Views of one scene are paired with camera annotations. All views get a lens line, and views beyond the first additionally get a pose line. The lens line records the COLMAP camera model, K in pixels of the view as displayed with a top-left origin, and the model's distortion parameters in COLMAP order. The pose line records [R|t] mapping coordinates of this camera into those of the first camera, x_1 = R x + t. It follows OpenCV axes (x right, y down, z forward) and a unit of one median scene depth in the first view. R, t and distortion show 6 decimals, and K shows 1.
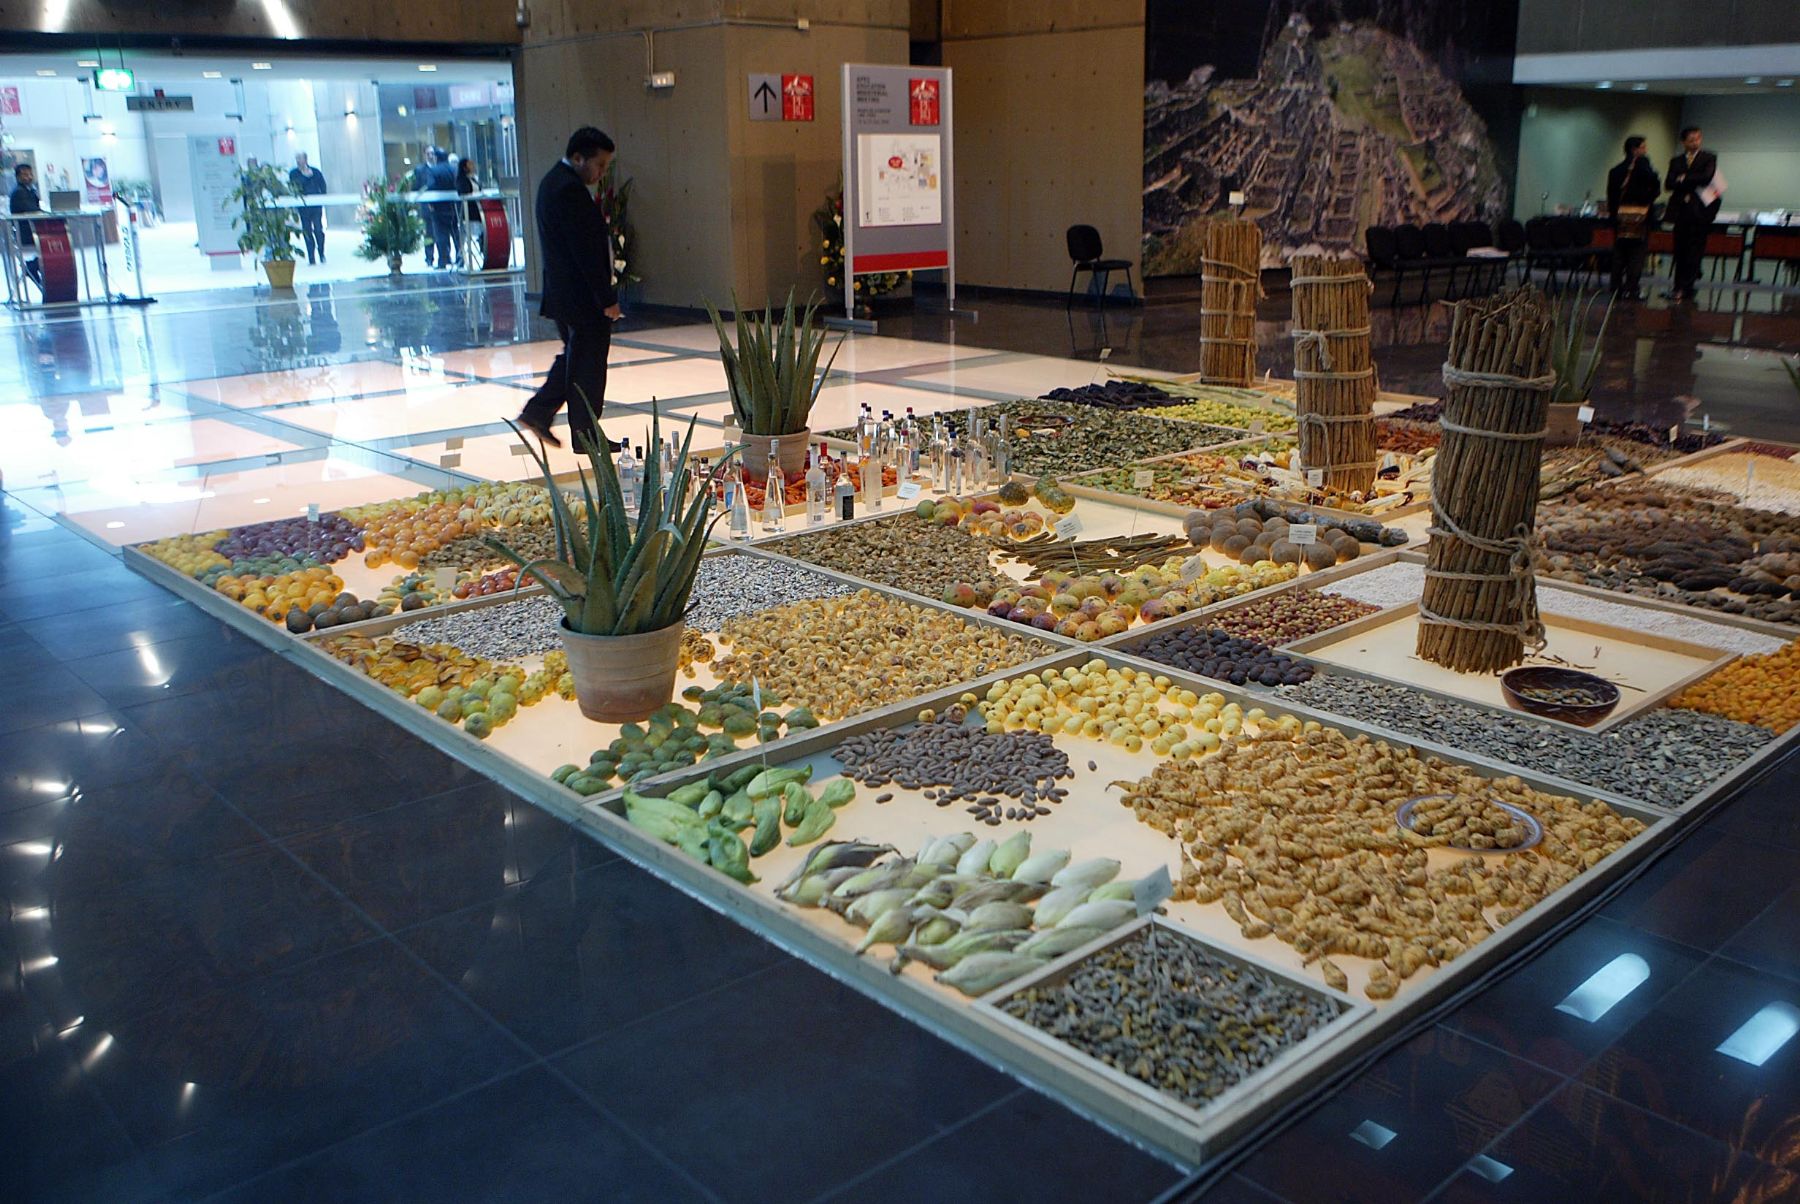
lens RADIAL K [[1557.8, 0, 900.0], [0, 1557.8, 602.0], [0, 0, 1]] dist [-0.133479, 0.116334]
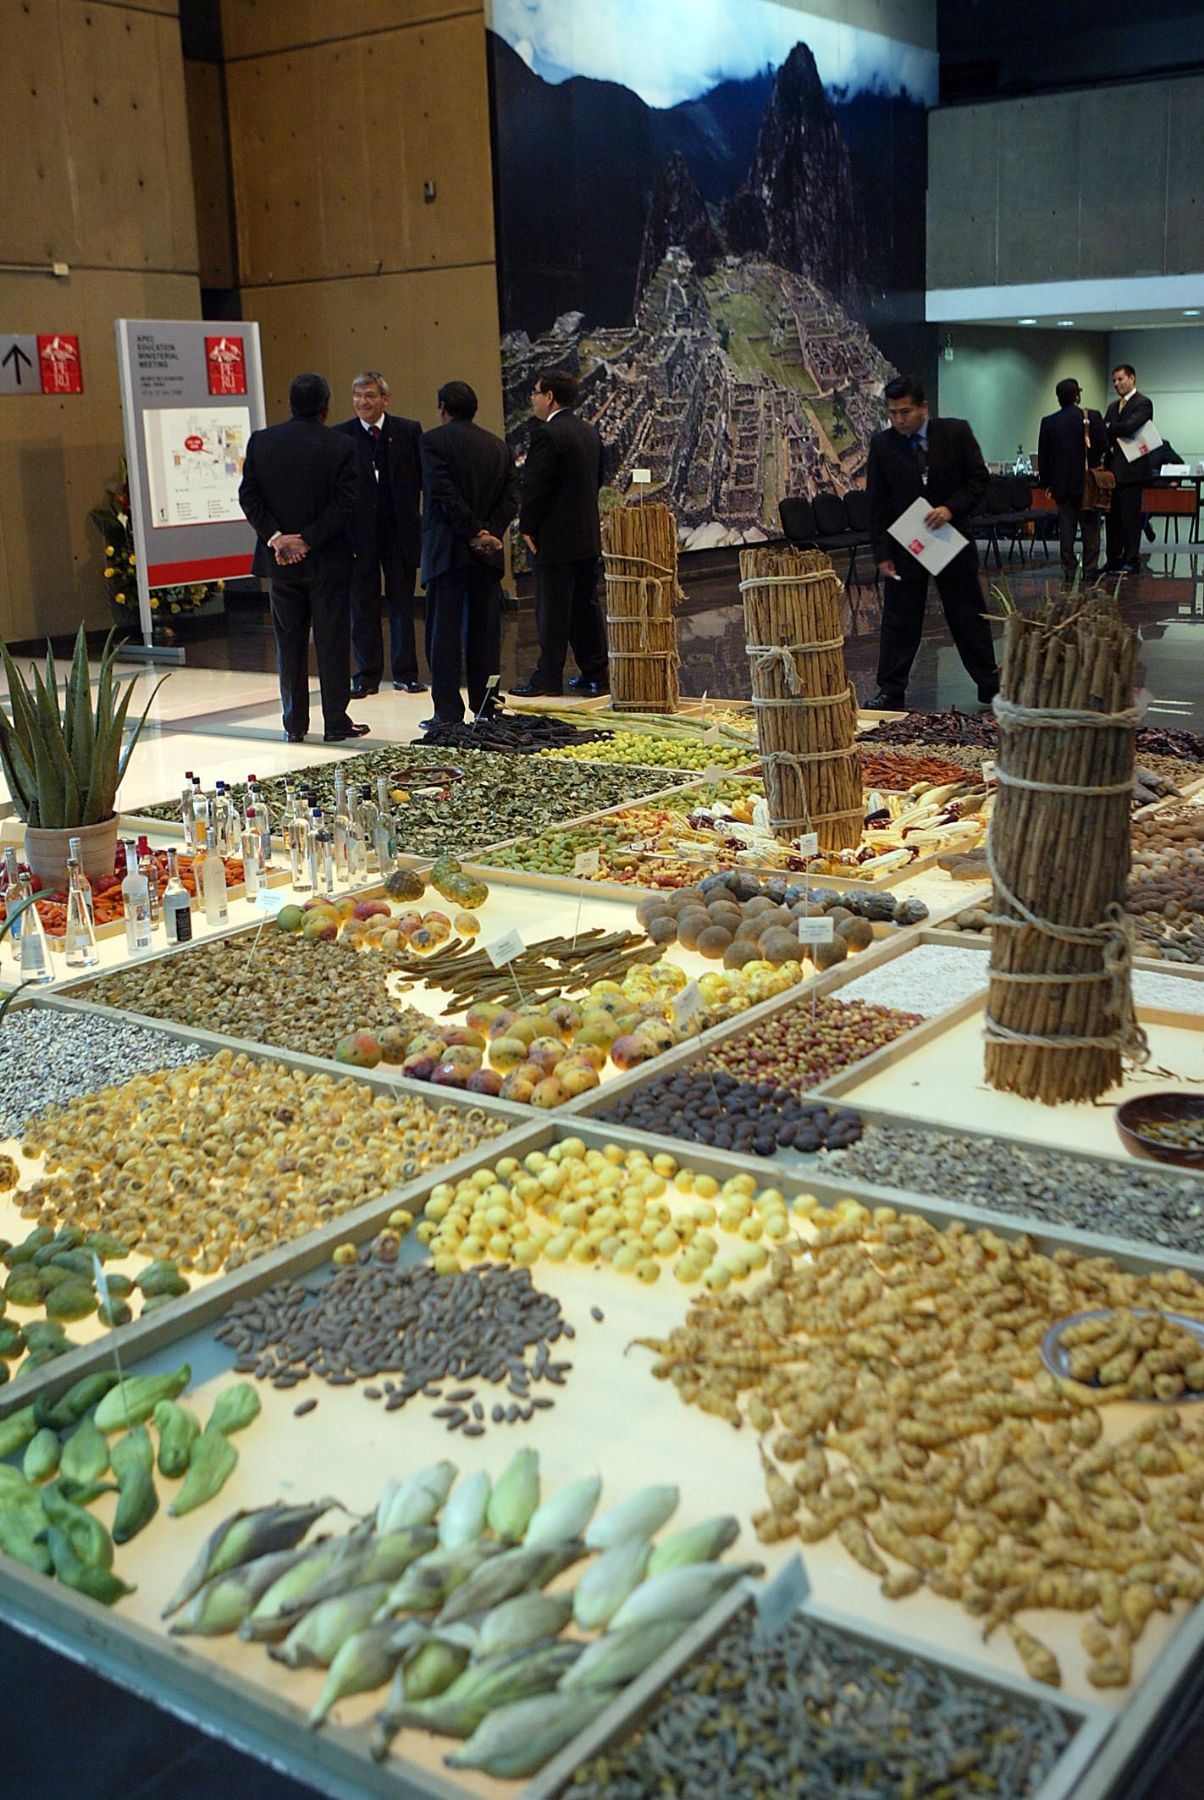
lens RADIAL K [[1875.8, 0, 604.4], [0, 1875.8, 872.6], [0, 0, 1]] dist [-0.117377, 0.149283]
pose [[0.976126, -0.072787, 0.204644, -0.023295], [0.081829, 0.995994, -0.036064, -0.047995], [-0.201199, 0.051949, 0.978172, 0.133299]]
